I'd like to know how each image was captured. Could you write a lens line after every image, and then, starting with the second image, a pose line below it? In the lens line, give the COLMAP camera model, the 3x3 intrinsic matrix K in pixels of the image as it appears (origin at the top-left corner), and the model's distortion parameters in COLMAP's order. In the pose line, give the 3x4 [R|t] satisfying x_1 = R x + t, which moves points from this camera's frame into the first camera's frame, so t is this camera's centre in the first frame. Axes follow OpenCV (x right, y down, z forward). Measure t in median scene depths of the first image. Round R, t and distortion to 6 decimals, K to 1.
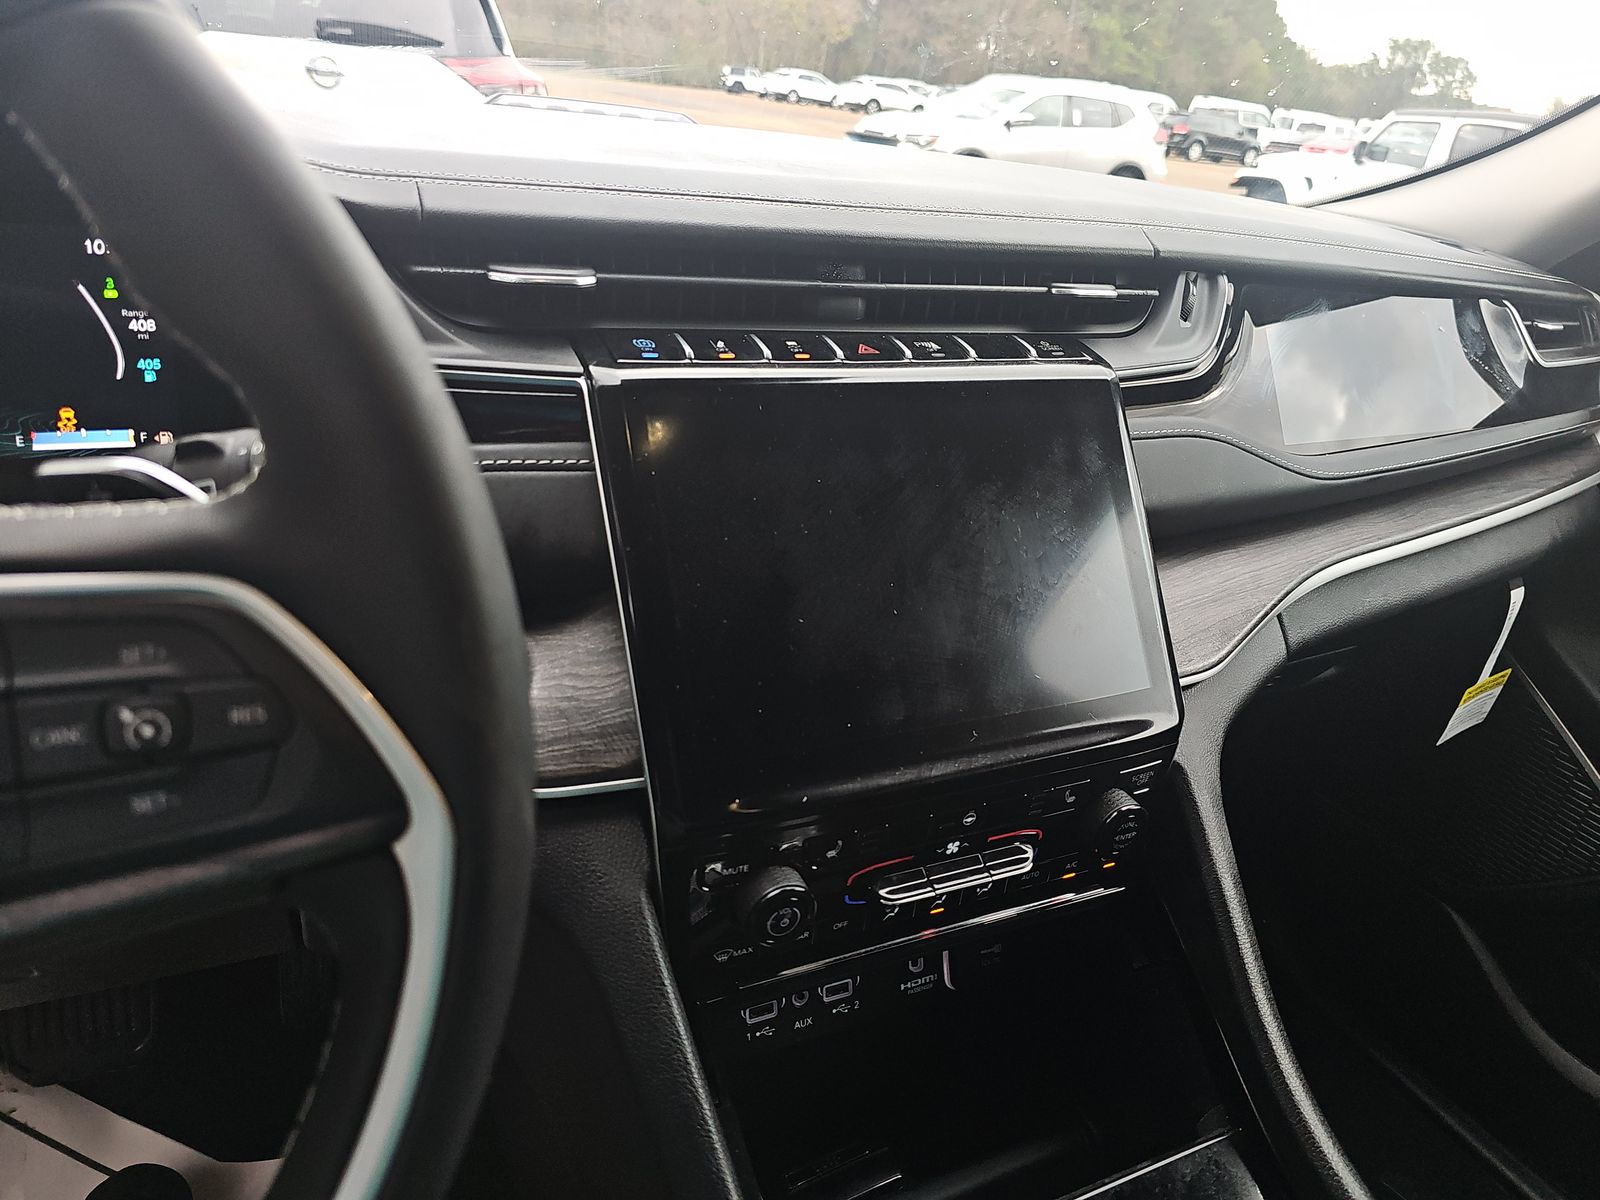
lens RADIAL K [[1071.9, 0, 784.9], [0, 1071.9, 602.7], [0, 0, 1]] dist [0.008695, -0.018640]
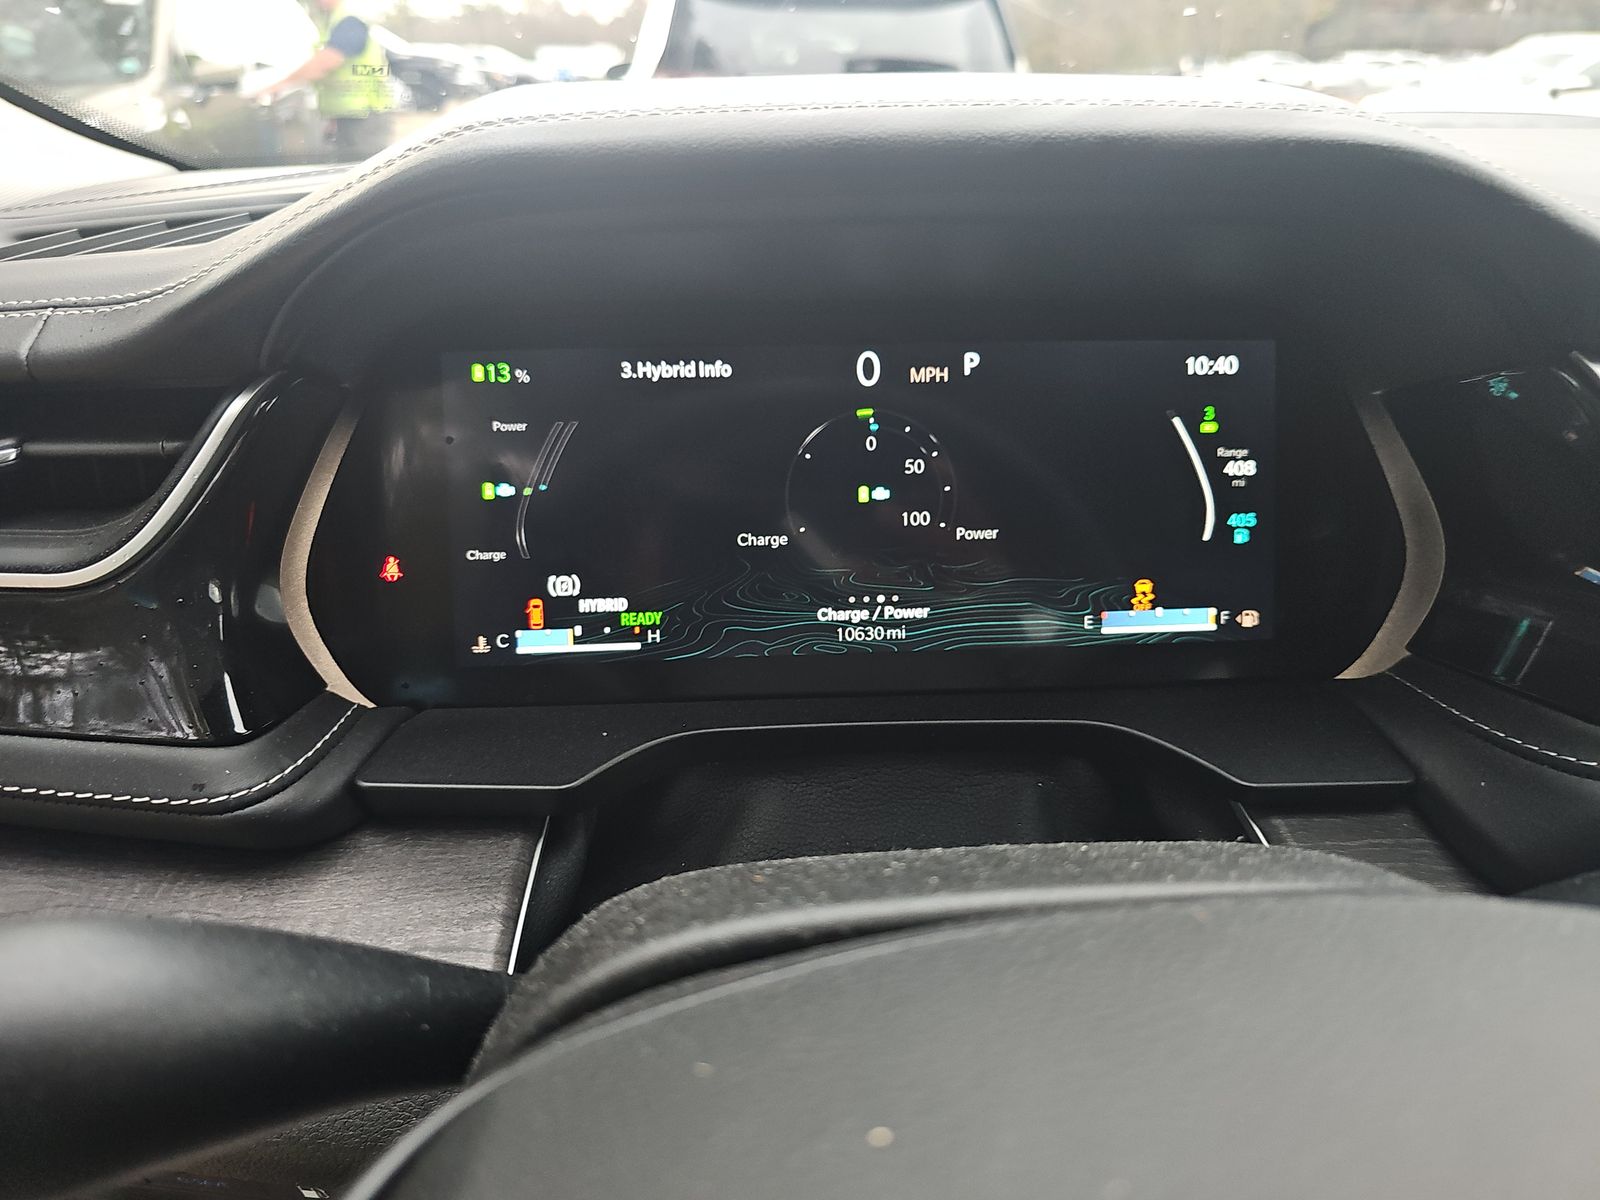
lens RADIAL K [[1071.9, 0, 796.1], [0, 1071.9, 603.7], [0, 0, 1]] dist [0.008695, -0.018640]
pose [[0.930222, 0.064406, -0.361301, -0.616185], [-0.068006, 0.997681, 0.002757, -0.147966], [0.360641, 0.022006, 0.932445, 0.203503]]
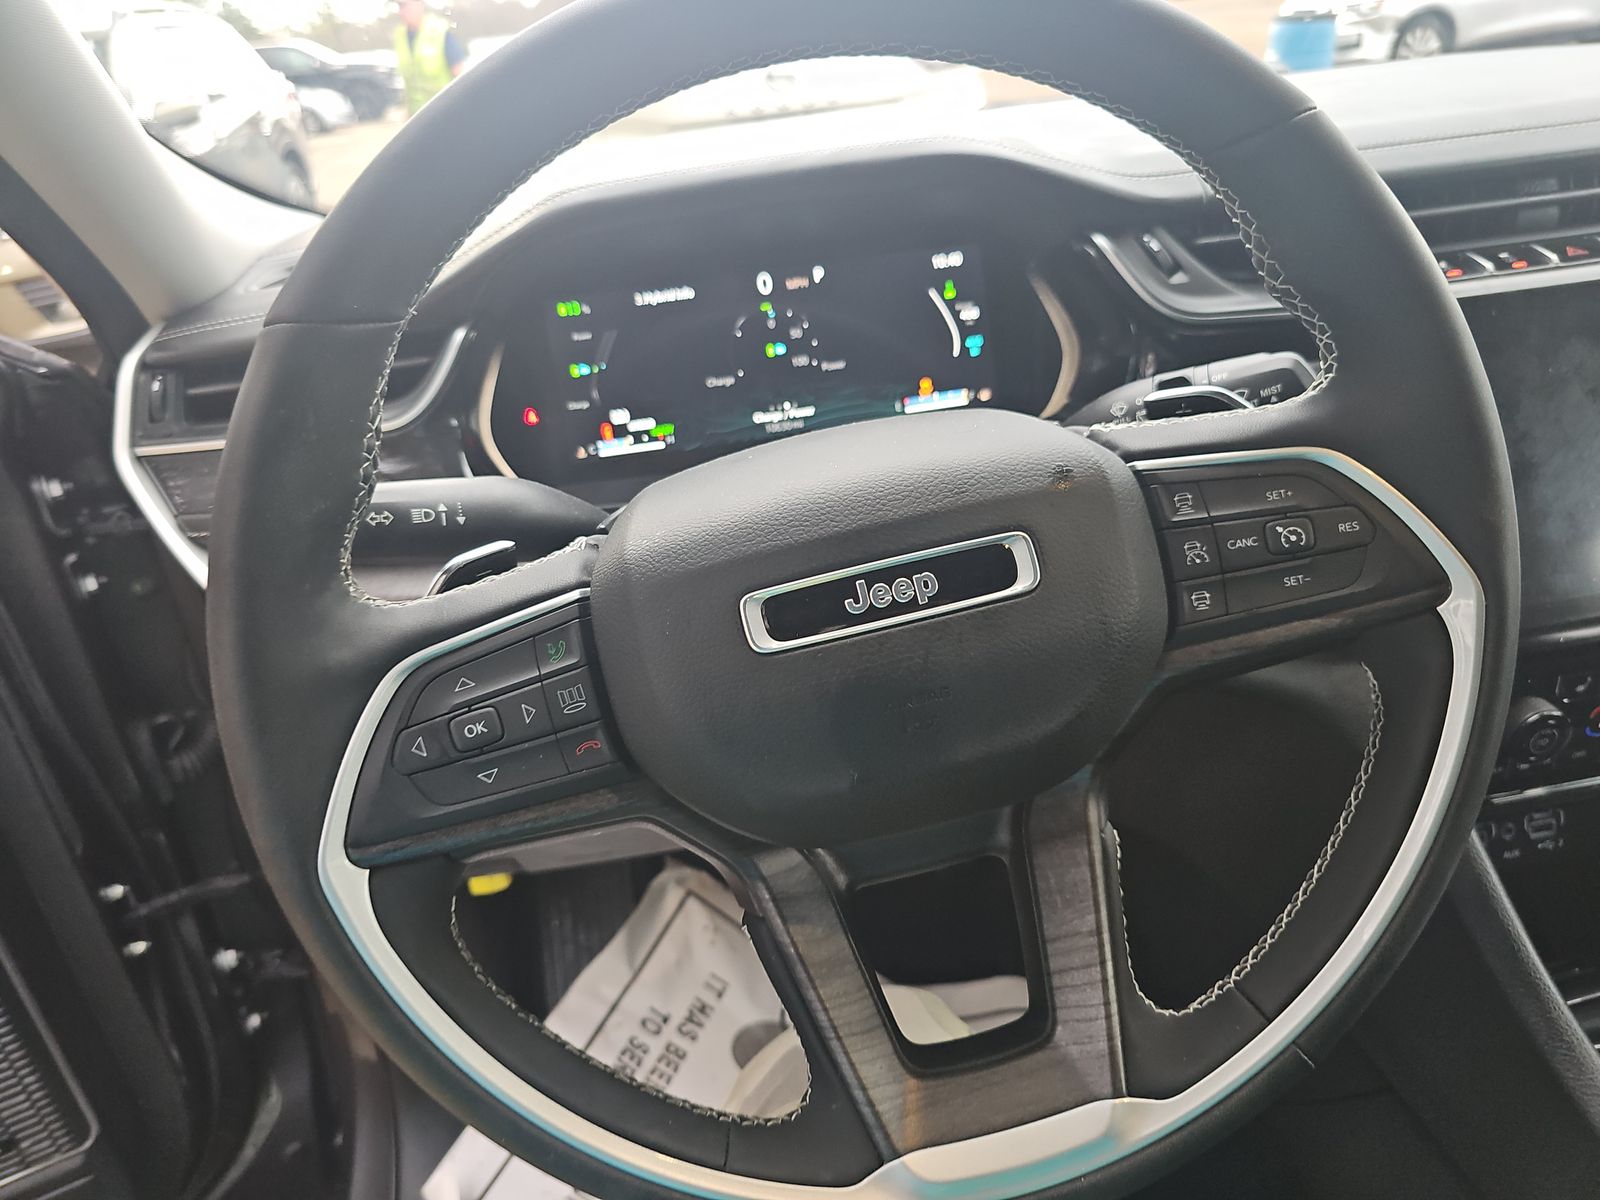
lens RADIAL K [[1071.9, 0, 789.6], [0, 1071.9, 605.1], [0, 0, 1]] dist [0.008695, -0.018640]
pose [[0.929195, -0.034286, -0.367995, -0.320946], [0.050981, 0.998060, 0.035739, 0.056000], [0.366056, -0.051970, 0.929141, -0.395597]]
